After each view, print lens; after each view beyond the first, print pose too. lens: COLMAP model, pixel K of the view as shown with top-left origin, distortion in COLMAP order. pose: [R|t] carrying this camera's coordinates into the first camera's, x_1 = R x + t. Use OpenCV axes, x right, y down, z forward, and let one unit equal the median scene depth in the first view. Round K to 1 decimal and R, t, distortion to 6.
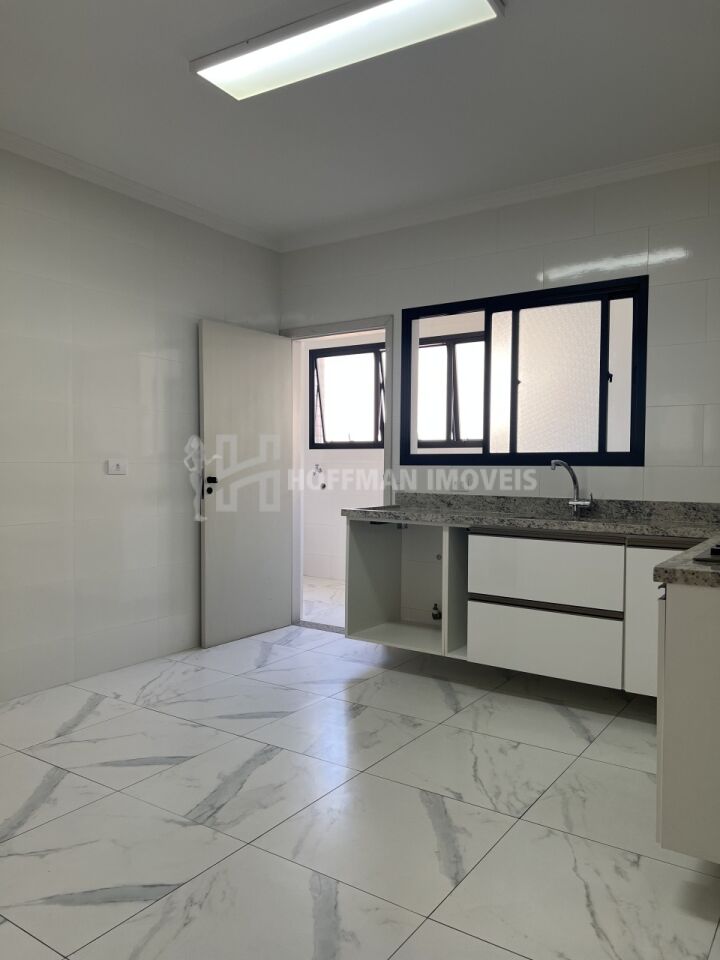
lens RADIAL K [[722.5, 0, 357.8], [0, 722.5, 481.7], [0, 0, 1]] dist [0.043932, -0.040140]
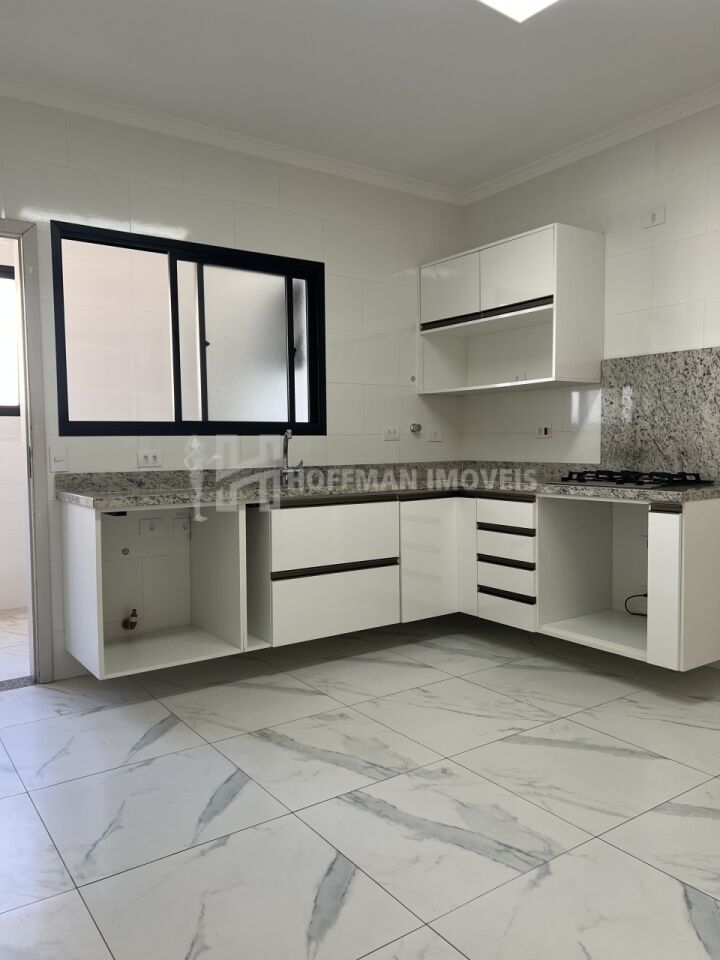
lens RADIAL K [[722.5, 0, 360.7], [0, 722.5, 478.5], [0, 0, 1]] dist [0.043932, -0.040140]
pose [[0.348046, -0.058776, 0.935633, -0.672944], [0.036765, 0.998121, 0.049025, -0.007016], [-0.936756, 0.017335, 0.349553, 0.586226]]
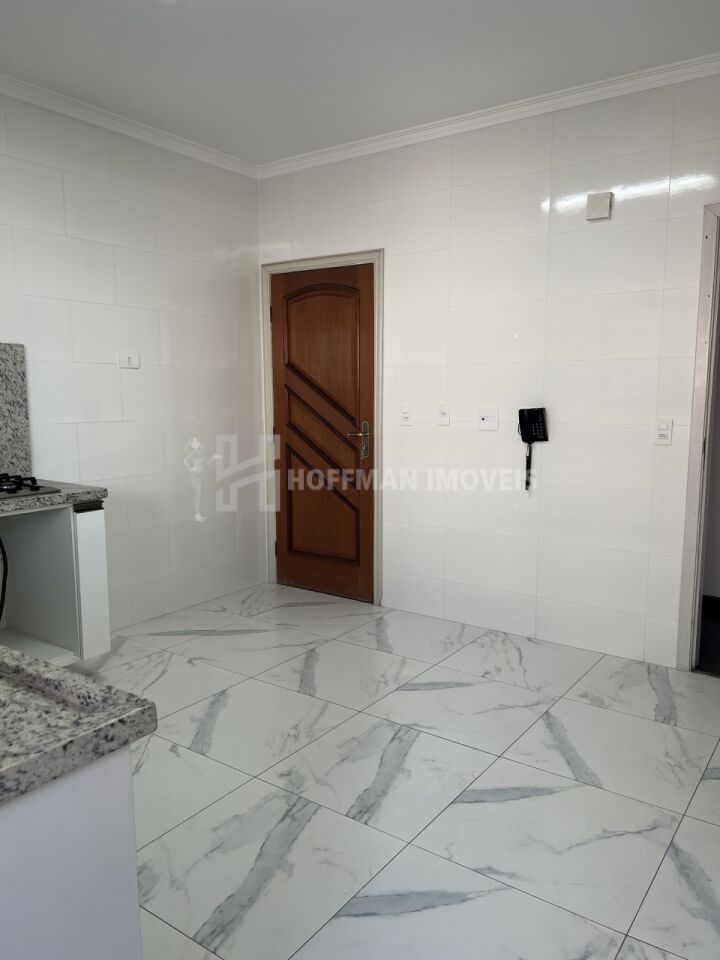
lens RADIAL K [[722.5, 0, 361.4], [0, 722.5, 480.7], [0, 0, 1]] dist [0.043932, -0.040140]
pose [[-0.999786, -0.005985, 0.019820, -0.108708], [-0.002945, 0.988685, 0.149977, -0.080842], [-0.020494, 0.149886, -0.988491, 1.402393]]
